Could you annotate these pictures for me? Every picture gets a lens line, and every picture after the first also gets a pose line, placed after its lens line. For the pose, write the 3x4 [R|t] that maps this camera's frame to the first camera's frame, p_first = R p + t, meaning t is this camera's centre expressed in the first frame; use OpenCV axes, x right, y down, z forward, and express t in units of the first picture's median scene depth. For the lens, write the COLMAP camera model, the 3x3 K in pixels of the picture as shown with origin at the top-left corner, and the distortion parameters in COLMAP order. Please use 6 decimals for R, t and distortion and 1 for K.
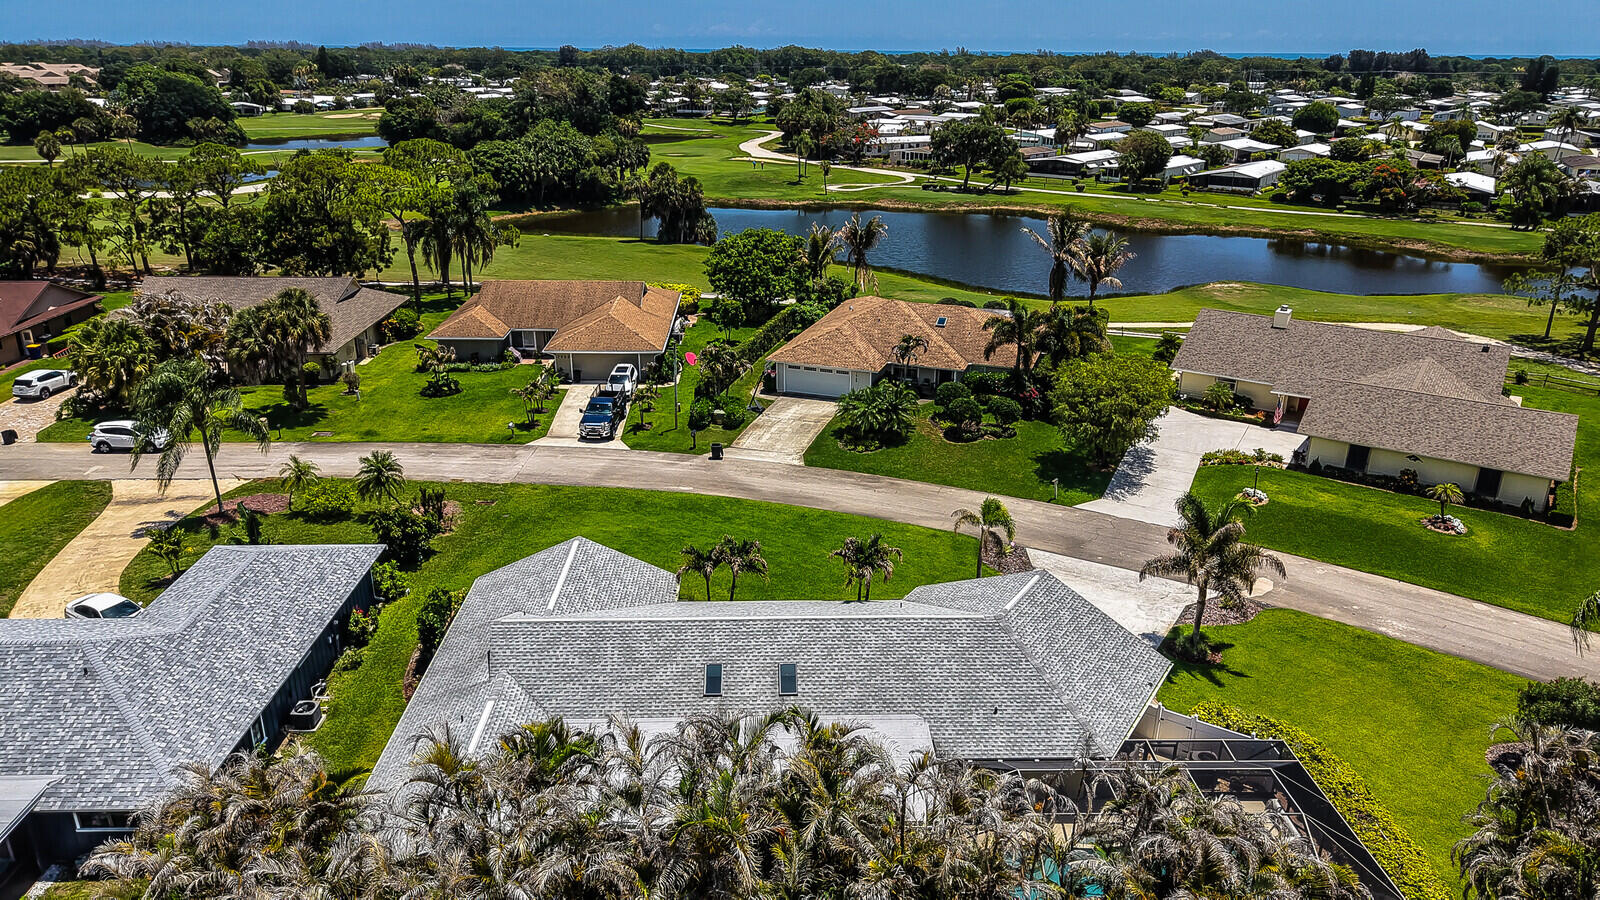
lens RADIAL K [[1080.9, 0, 790.3], [0, 1080.9, 454.5], [0, 0, 1]] dist [0.048477, -0.059992]
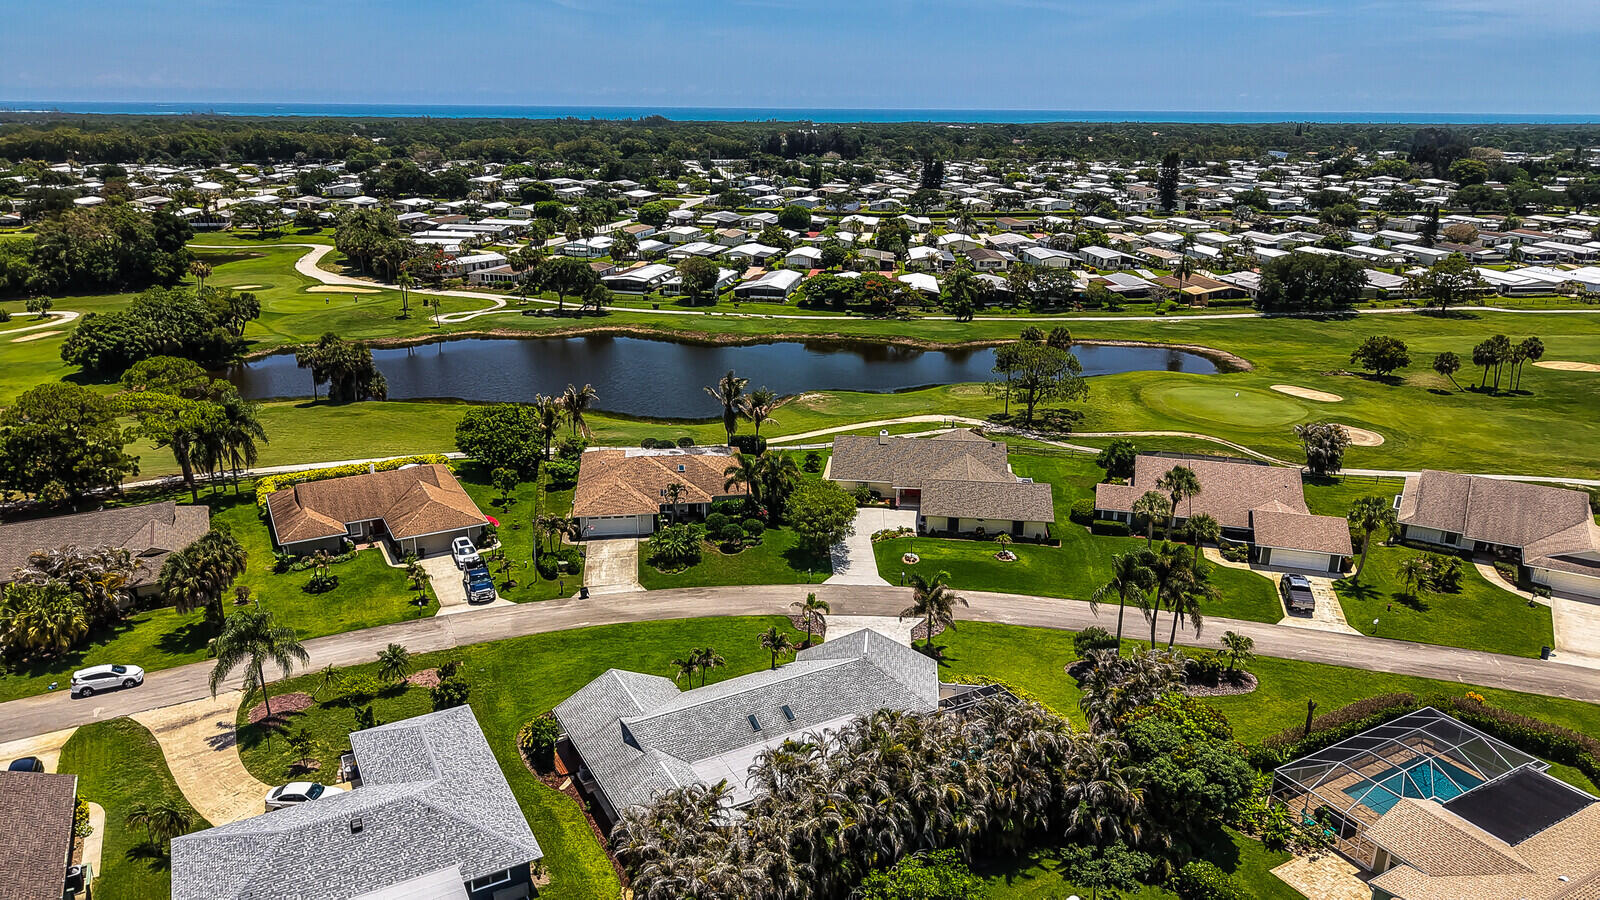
lens RADIAL K [[1080.9, 0, 808.9], [0, 1080.9, 444.3], [0, 0, 1]] dist [0.048477, -0.059992]
pose [[0.883392, -0.138338, 0.447751, -0.401482], [0.161302, 0.986815, -0.013354, -0.123849], [-0.440000, 0.084020, 0.894059, -0.418816]]
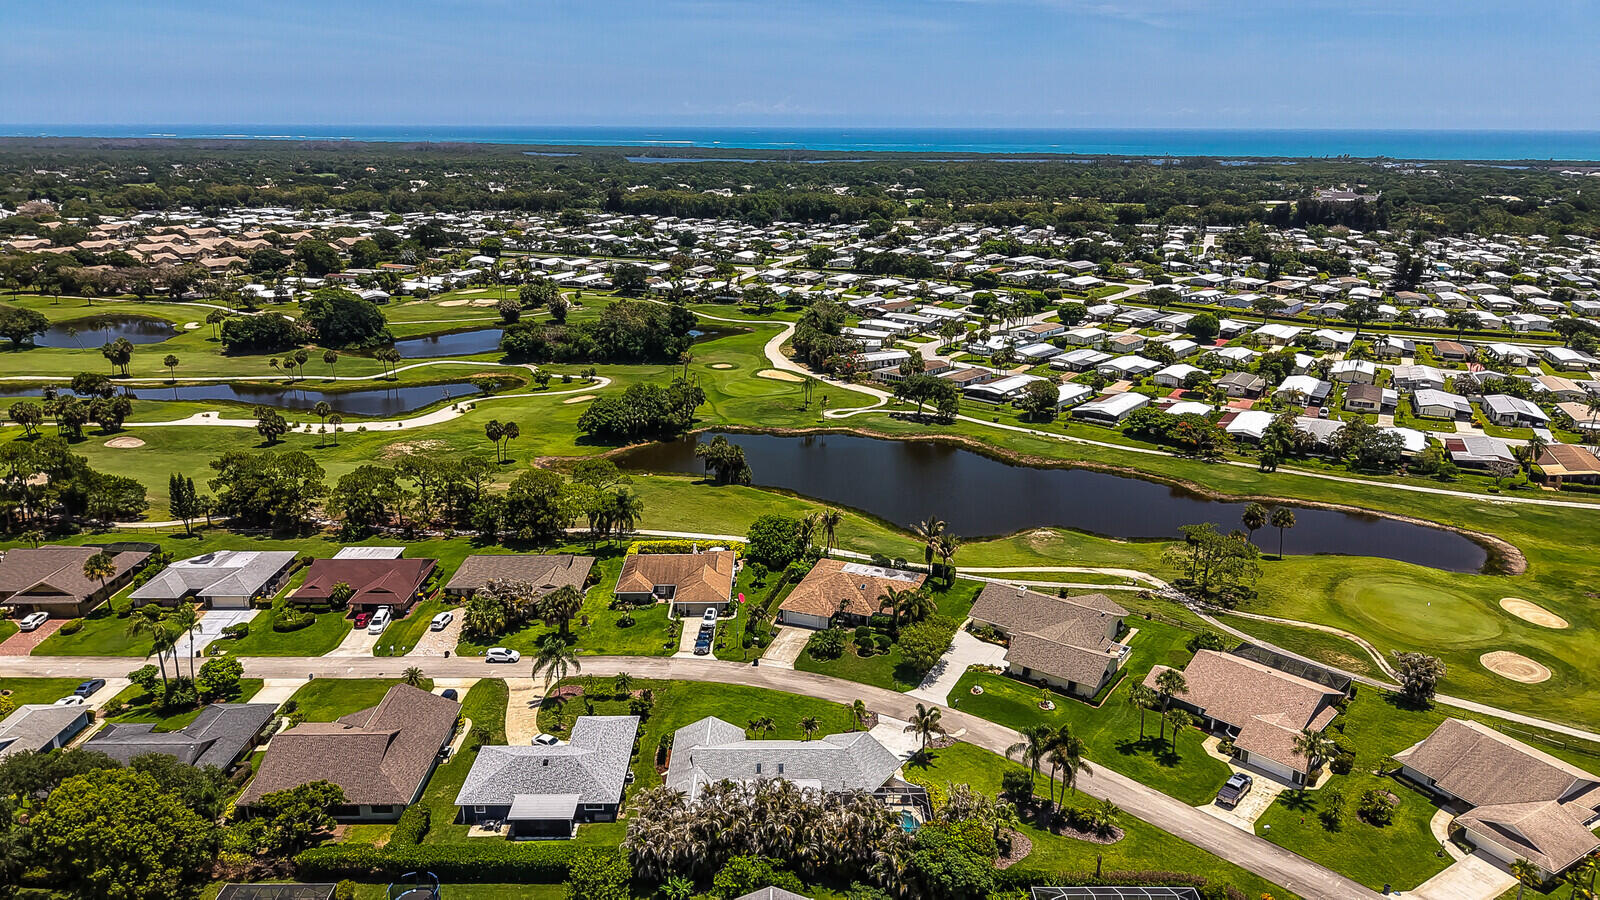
lens RADIAL K [[1080.9, 0, 799.9], [0, 1080.9, 441.6], [0, 0, 1]] dist [0.048477, -0.059992]
pose [[0.999928, 0.004568, -0.011072, 0.045965], [-0.005354, 0.997386, -0.072055, -0.289405], [0.010714, 0.072109, 0.997339, -1.253745]]
